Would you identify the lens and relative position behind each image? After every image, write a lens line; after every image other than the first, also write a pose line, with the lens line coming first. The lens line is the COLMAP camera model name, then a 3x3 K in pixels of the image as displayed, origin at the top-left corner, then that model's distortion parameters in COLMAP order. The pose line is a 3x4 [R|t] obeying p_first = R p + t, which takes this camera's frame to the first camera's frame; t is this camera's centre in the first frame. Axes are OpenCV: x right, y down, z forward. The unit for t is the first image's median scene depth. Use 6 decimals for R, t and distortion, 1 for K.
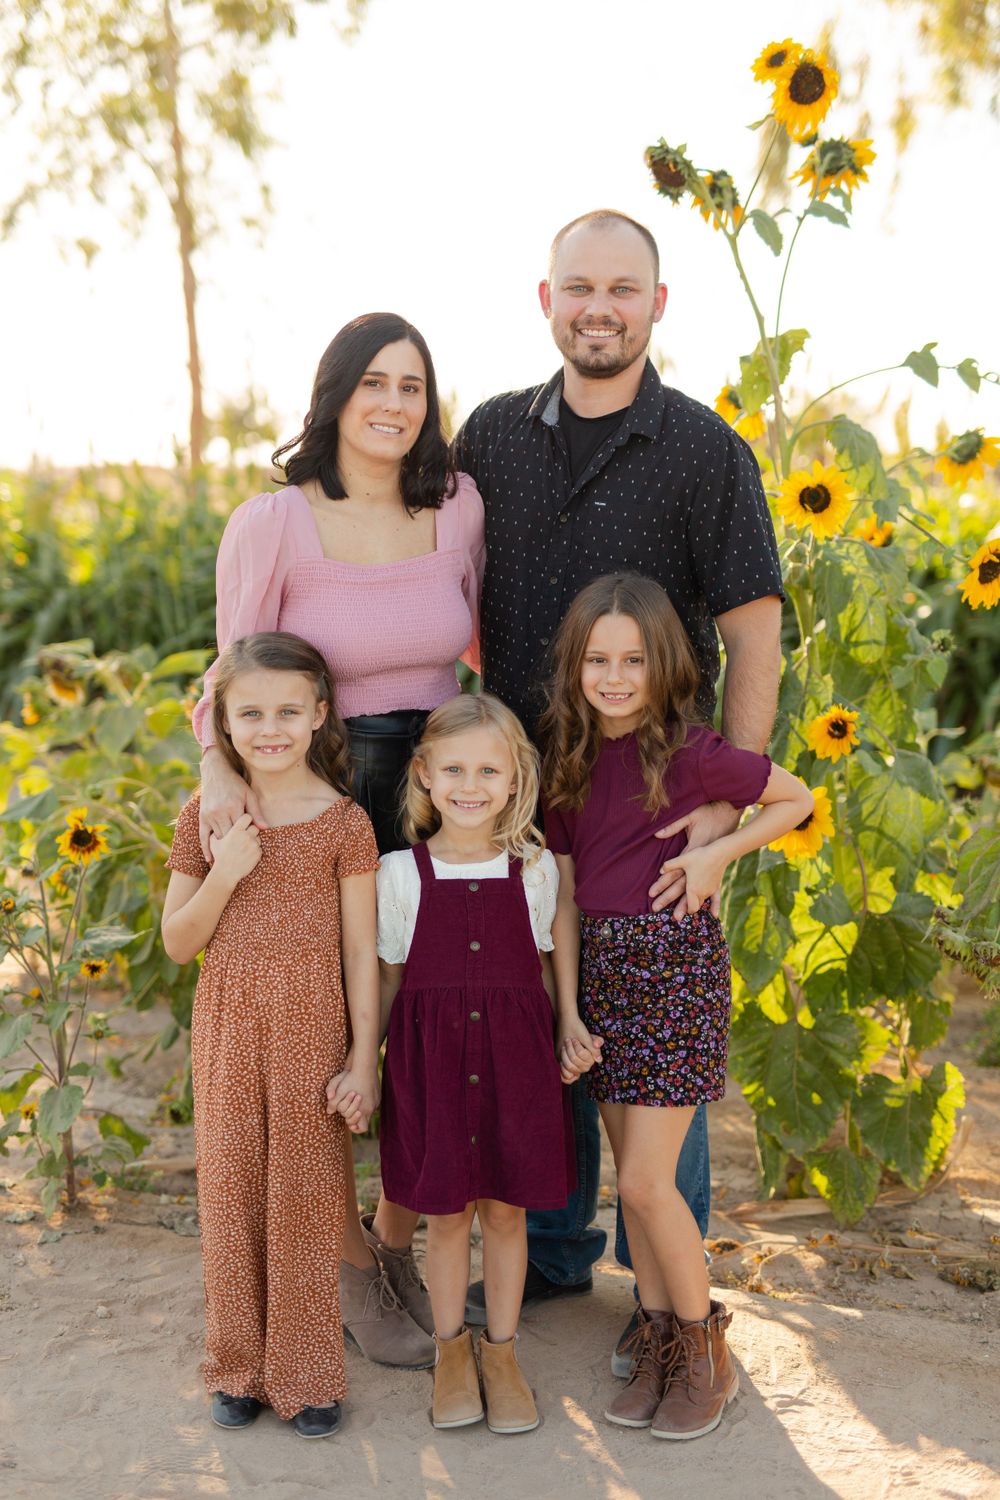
lens RADIAL K [[2186.8, 0, 500.0], [0, 2186.8, 750.0], [0, 0, 1]] dist [0.017873, 0.072054]
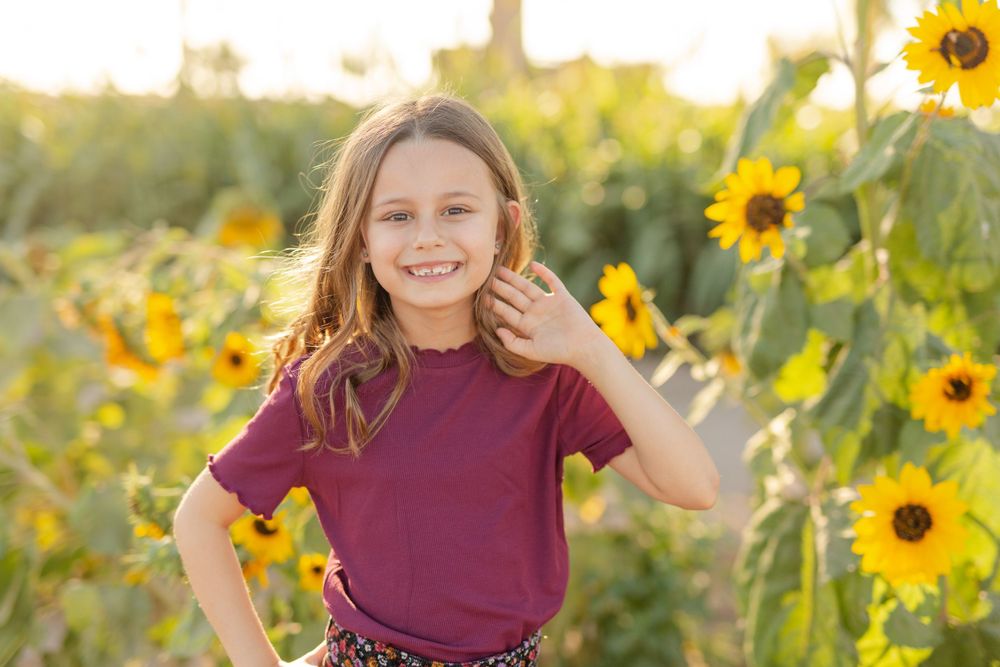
lens RADIAL K [[1405.8, 0, 498.9], [0, 1405.8, 310.2], [0, 0, 1]] dist [0.001503, 0.014683]
pose [[0.997158, 0.020216, 0.072572, -0.021810], [-0.021307, 0.999671, 0.014287, -0.035274], [-0.072259, -0.015793, 0.997261, 0.529109]]
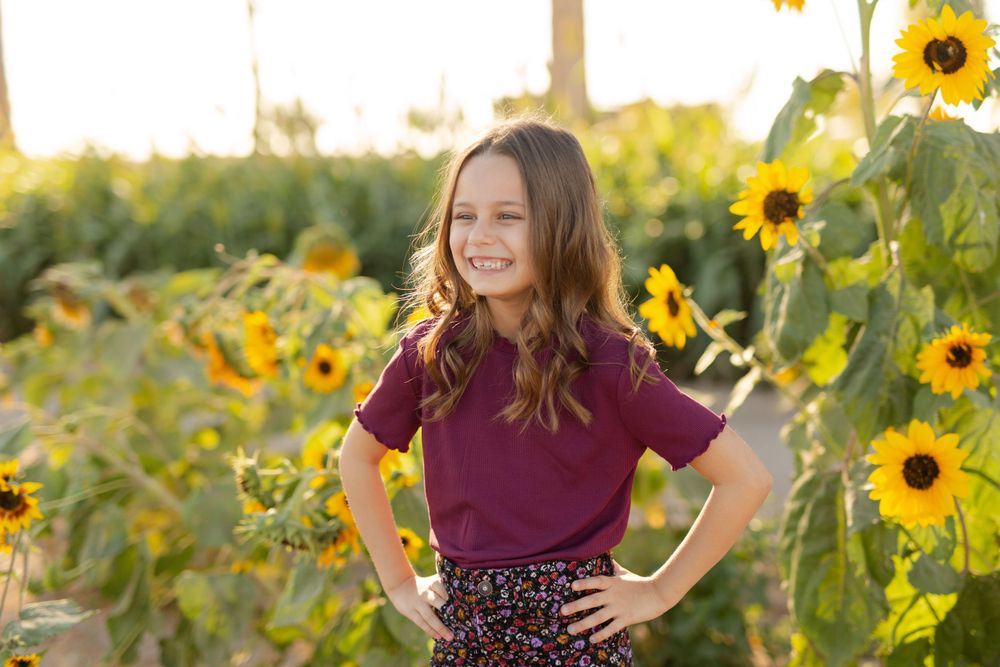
lens RADIAL K [[1405.8, 0, 498.9], [0, 1405.8, 310.2], [0, 0, 1]] dist [0.001503, 0.014683]
pose [[0.999745, -0.011846, 0.019217, -0.019084], [0.012281, 0.999667, -0.022679, -0.015339], [-0.018942, 0.022909, 0.999558, 0.464935]]
